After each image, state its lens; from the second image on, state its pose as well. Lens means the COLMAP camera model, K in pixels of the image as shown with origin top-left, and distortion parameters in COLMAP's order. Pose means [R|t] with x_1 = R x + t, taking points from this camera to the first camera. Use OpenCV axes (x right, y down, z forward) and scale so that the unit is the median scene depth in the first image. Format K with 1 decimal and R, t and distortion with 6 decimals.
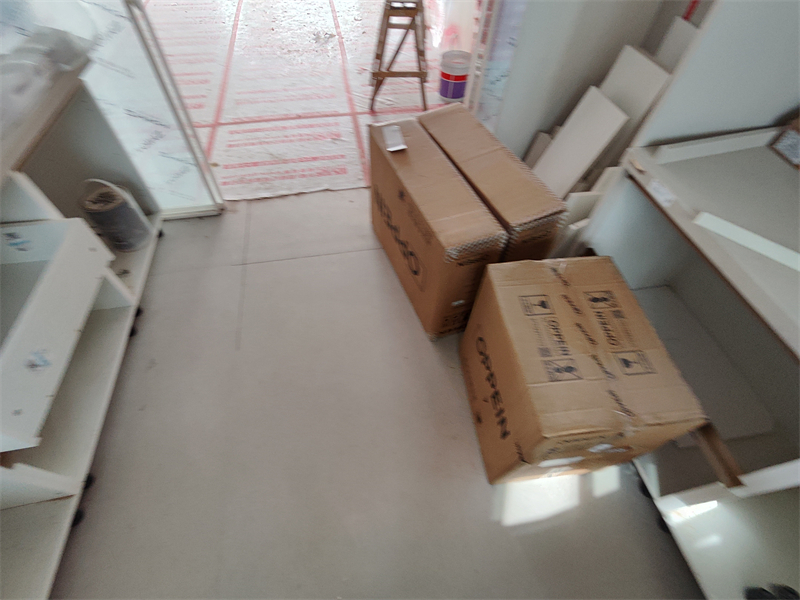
lens RADIAL K [[367.7, 0, 394.6], [0, 367.7, 306.9], [0, 0, 1]] dist [0.001228, 0.000632]
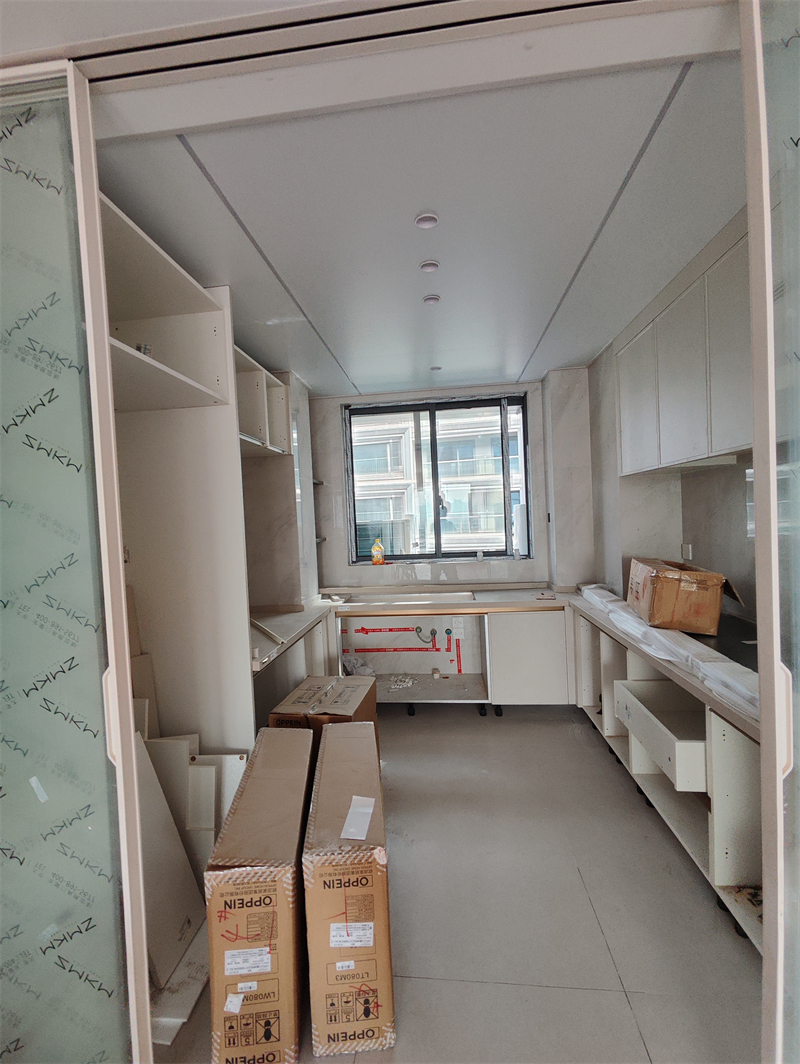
lens RADIAL K [[489.0, 0, 385.3], [0, 489.0, 536.9], [0, 0, 1]] dist [0.001228, 0.000632]
pose [[-0.959199, 0.002954, 0.282717, -0.217611], [0.236728, 0.555125, 0.797368, -1.032906], [-0.154587, 0.831762, -0.533175, 0.724248]]
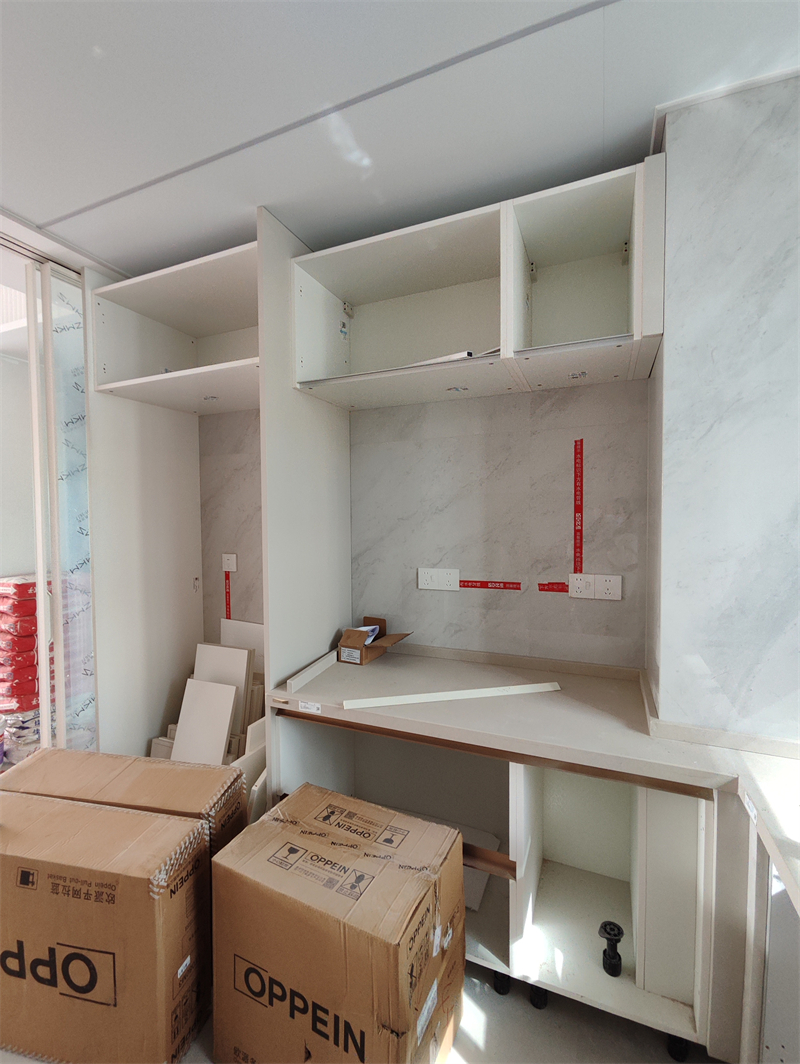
lens RADIAL K [[489.0, 0, 385.3], [0, 489.0, 536.9], [0, 0, 1]] dist [0.001228, 0.000632]
pose [[0.555914, -0.062925, 0.828854, -0.198506], [0.680803, 0.606583, -0.410565, 0.081928], [-0.476934, 0.792526, 0.380048, -0.085969]]
